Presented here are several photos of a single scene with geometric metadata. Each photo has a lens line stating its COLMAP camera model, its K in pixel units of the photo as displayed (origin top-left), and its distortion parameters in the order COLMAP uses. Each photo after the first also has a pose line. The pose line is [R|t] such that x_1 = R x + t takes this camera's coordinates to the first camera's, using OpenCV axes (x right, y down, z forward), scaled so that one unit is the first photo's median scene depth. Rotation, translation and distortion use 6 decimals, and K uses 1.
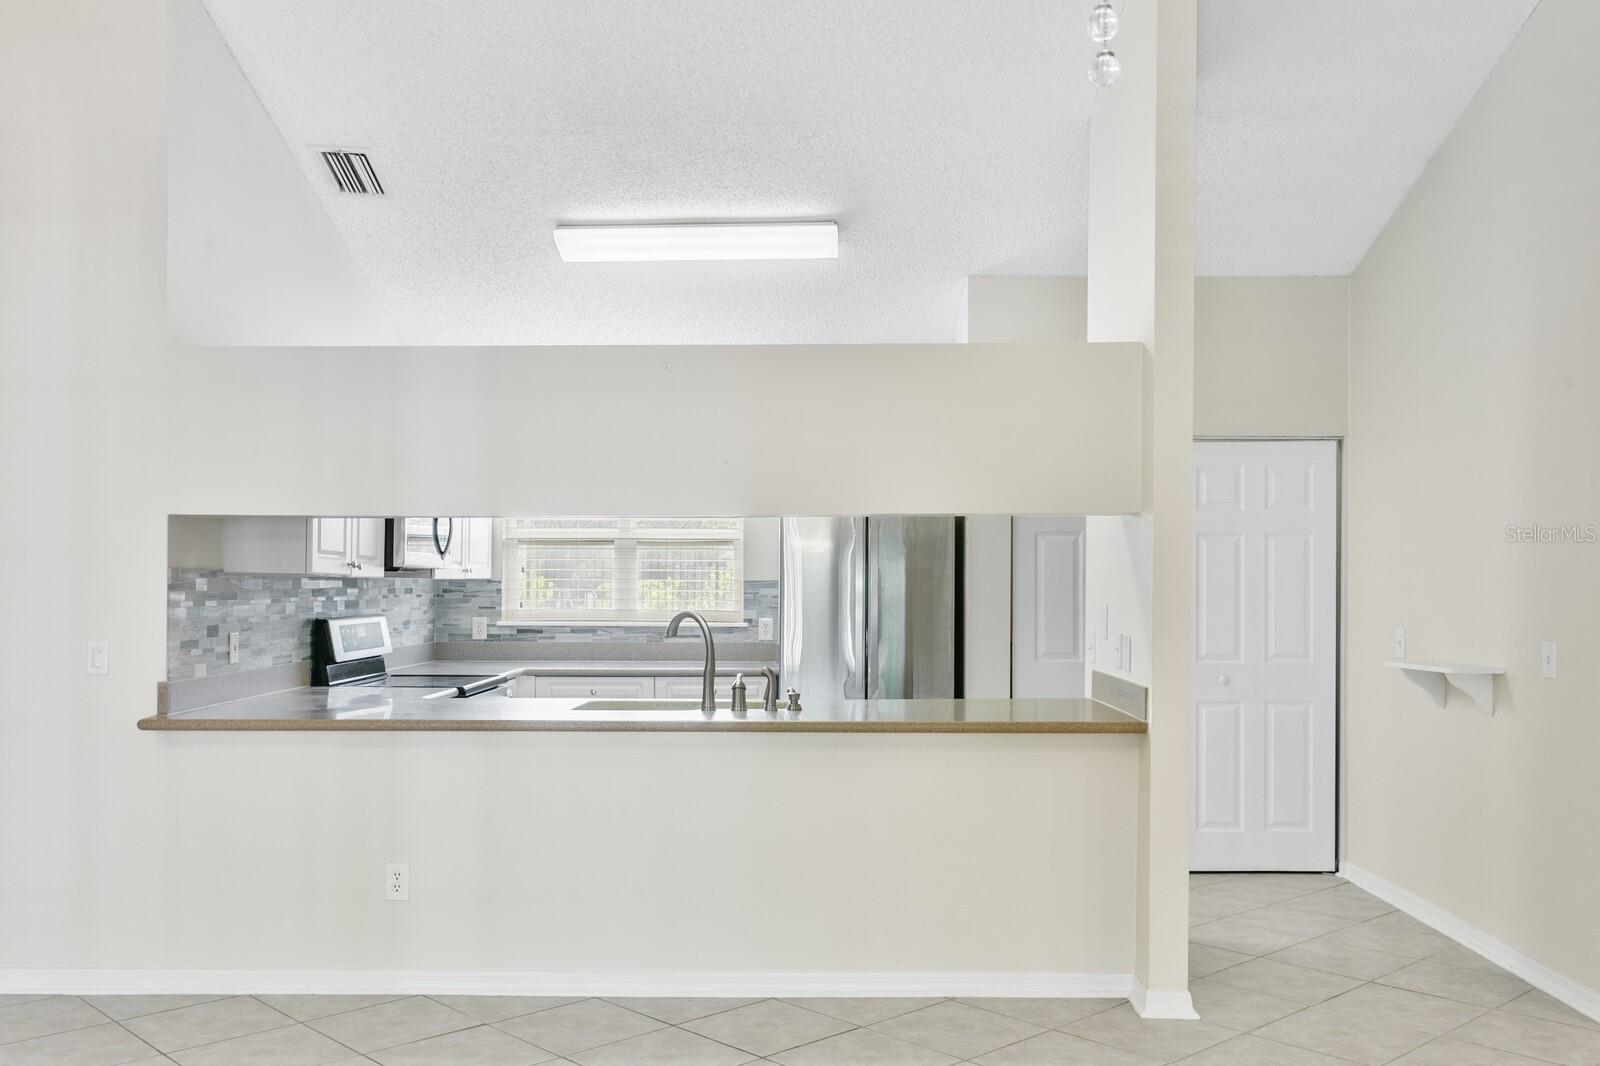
lens RADIAL K [[1425.3, 0, 795.7], [0, 1425.3, 606.9], [0, 0, 1]] dist [0.001467, 0.001389]
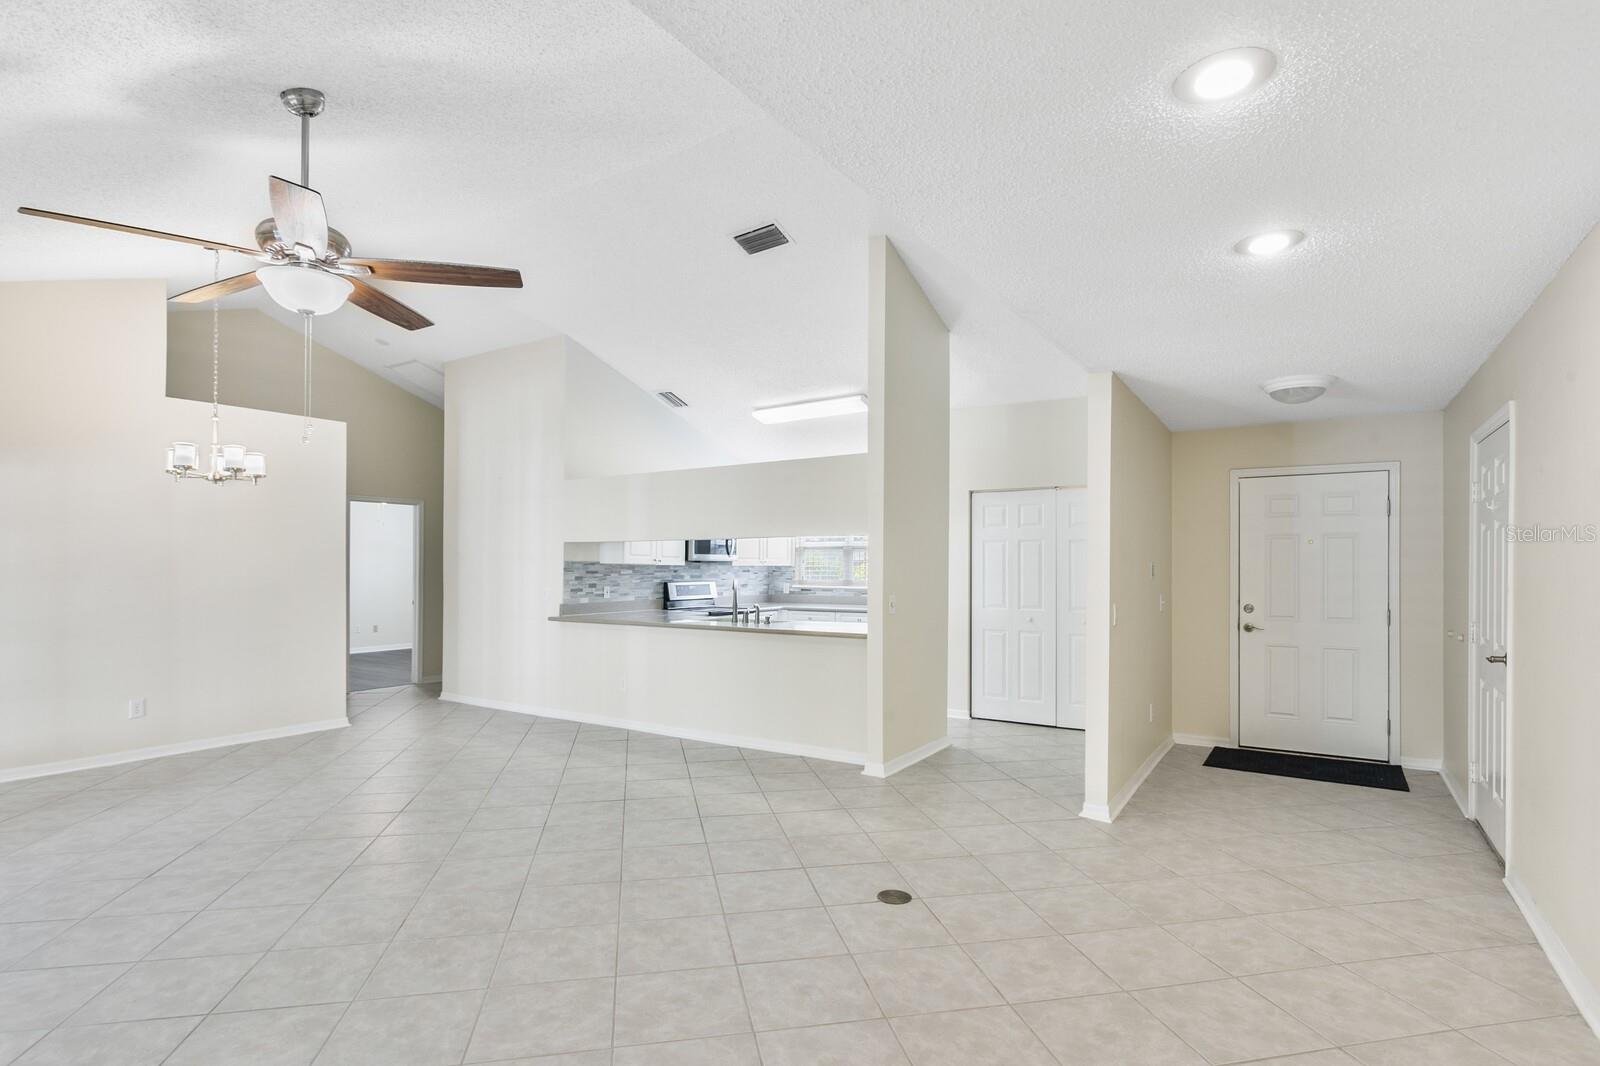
lens RADIAL K [[801.2, 0, 790.7], [0, 801.2, 565.3], [0, 0, 1]] dist [-0.002337, 0.000171]
pose [[0.843956, -0.002225, -0.536407, 0.580105], [-0.008529, 0.999809, -0.017566, 0.001796], [0.536344, 0.019400, 0.843776, -0.041593]]
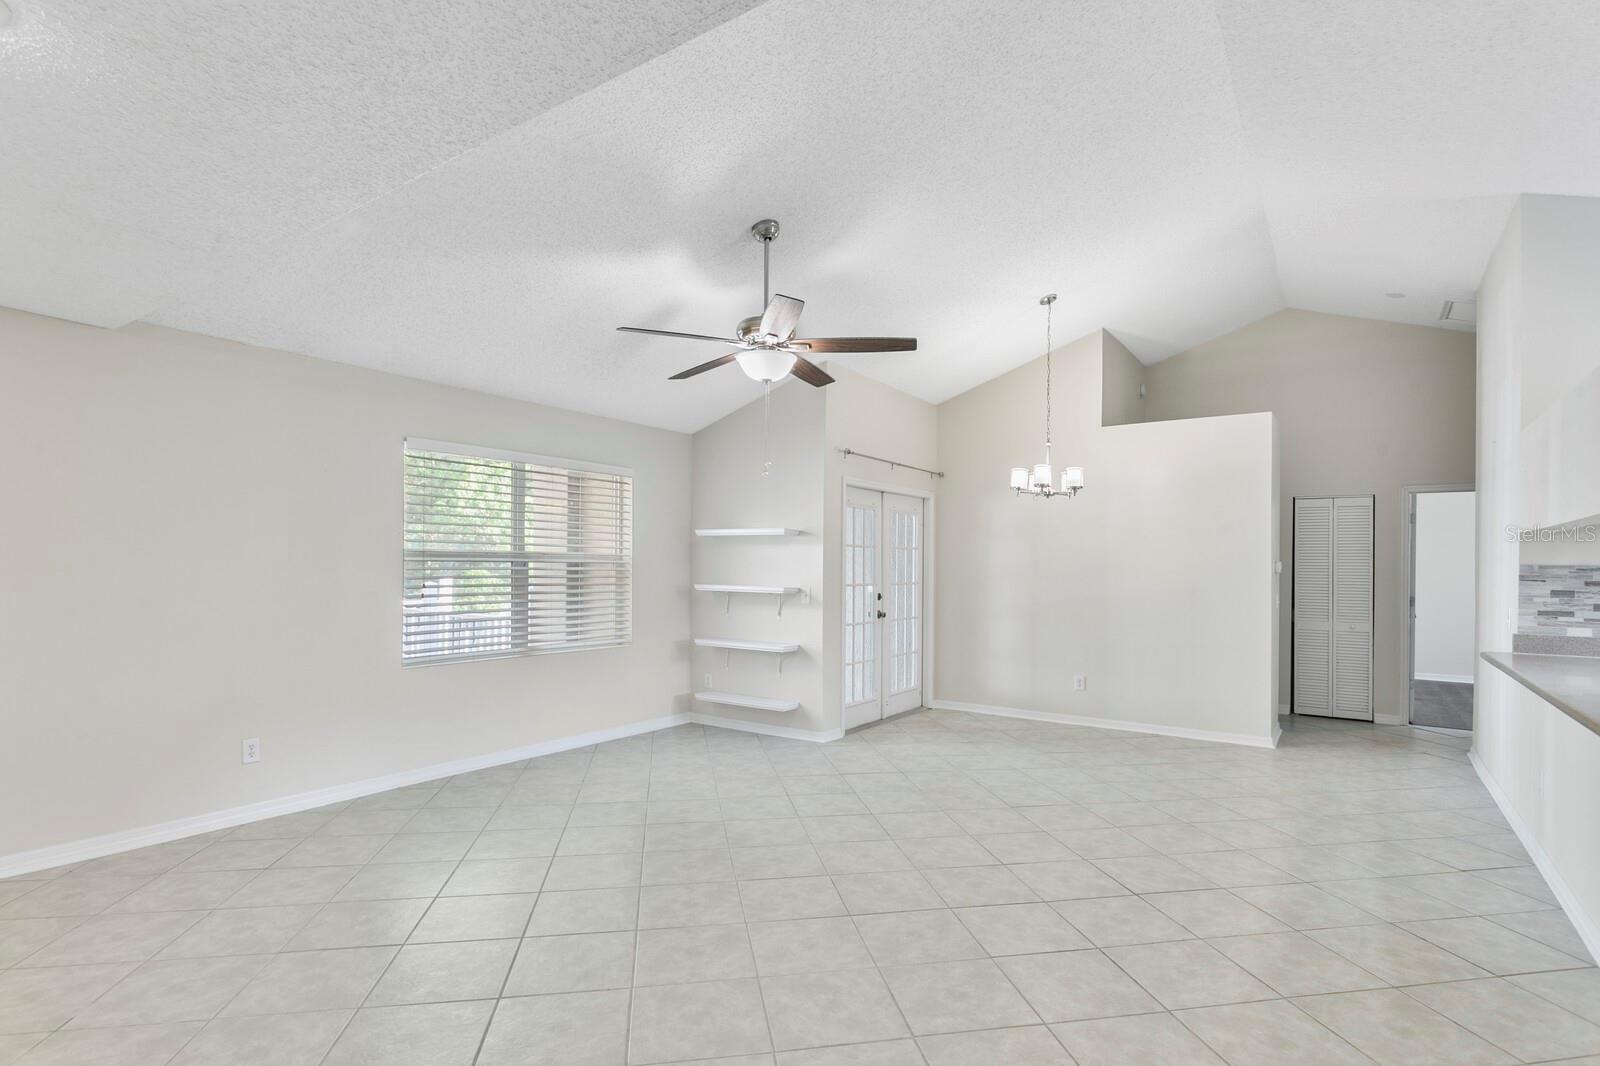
lens RADIAL K [[793.8, 0, 806.0], [0, 793.8, 563.3], [0, 0, 1]] dist [-0.004830, 0.000469]
pose [[-0.547781, -0.011937, -0.836536, 0.613257], [-0.028104, 0.999596, 0.004139, -0.007797], [0.836149, 0.025777, -0.547896, 0.634211]]
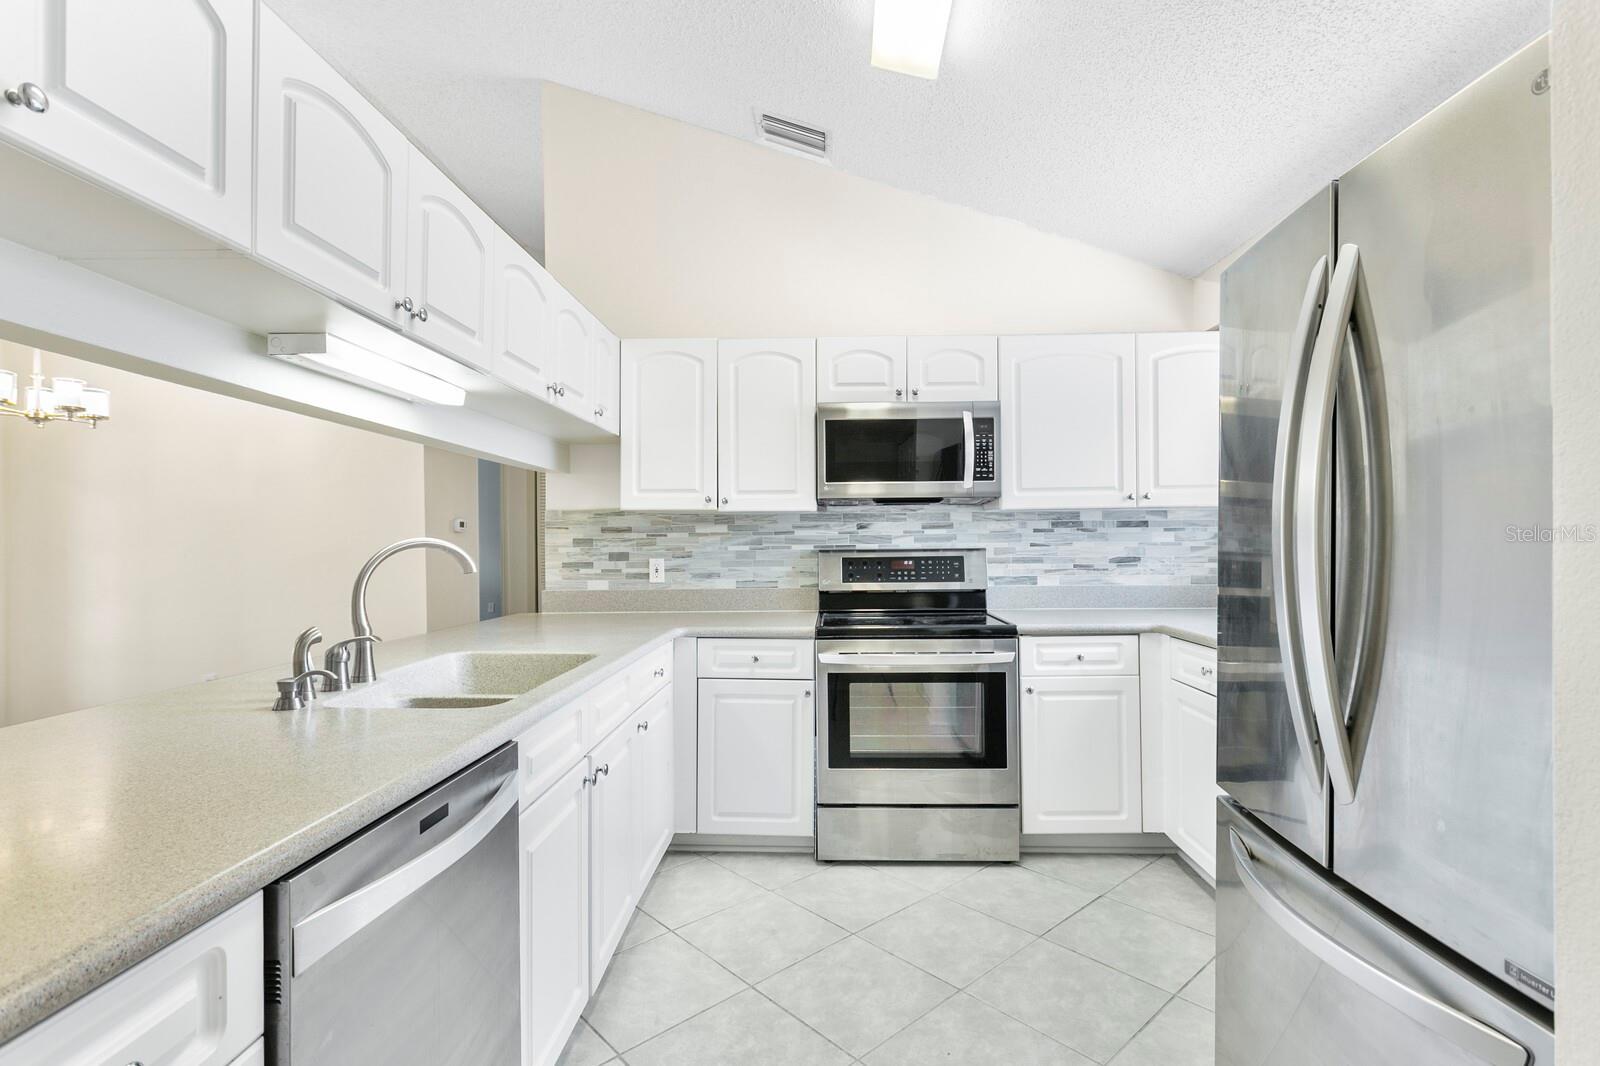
lens RADIAL K [[755.6, 0, 800.0], [0, 755.6, 533.0], [0, 0, 1]] dist [0.000962, 0.000098]
pose [[-0.015625, -0.015084, -0.999764, 0.245269], [-0.007178, 0.999862, -0.014974, 0.003584], [0.999852, 0.006942, -0.015731, 0.991209]]
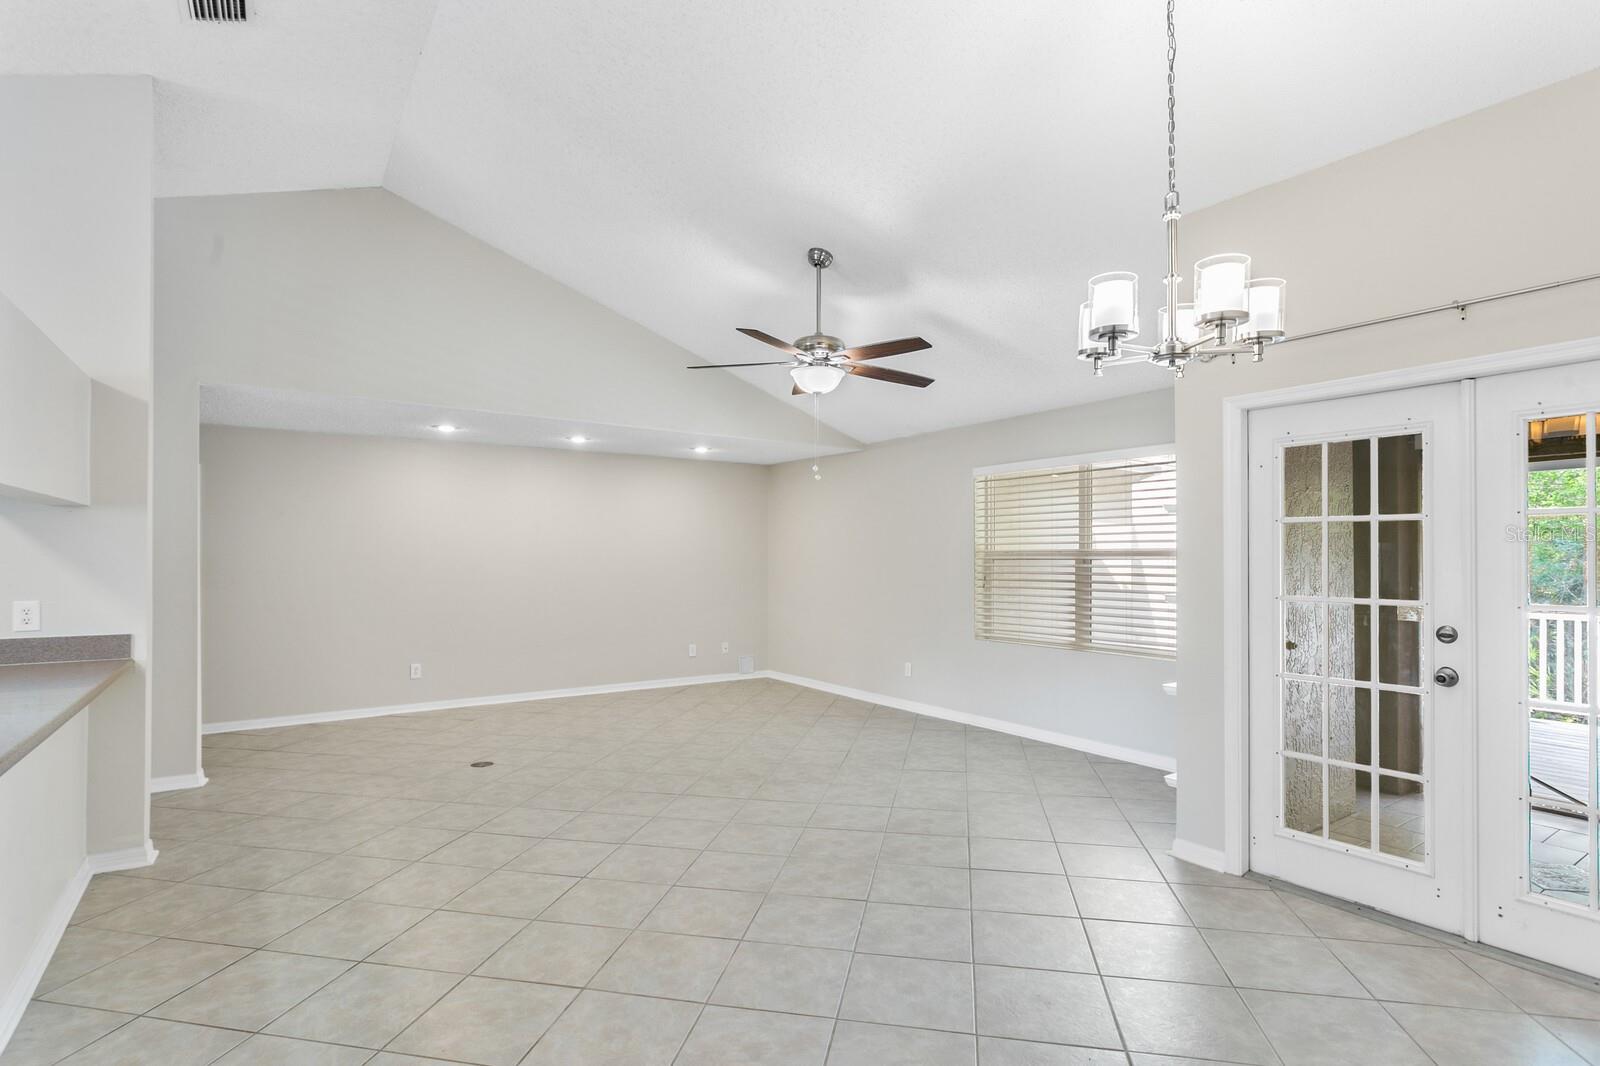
lens RADIAL K [[793.8, 0, 806.0], [0, 793.8, 563.3], [0, 0, 1]] dist [-0.004830, 0.000469]
pose [[-0.585514, -0.007592, 0.810626, -0.569594], [0.012810, 0.999745, 0.018616, -0.013745], [-0.810561, 0.021284, -0.585268, 0.681659]]
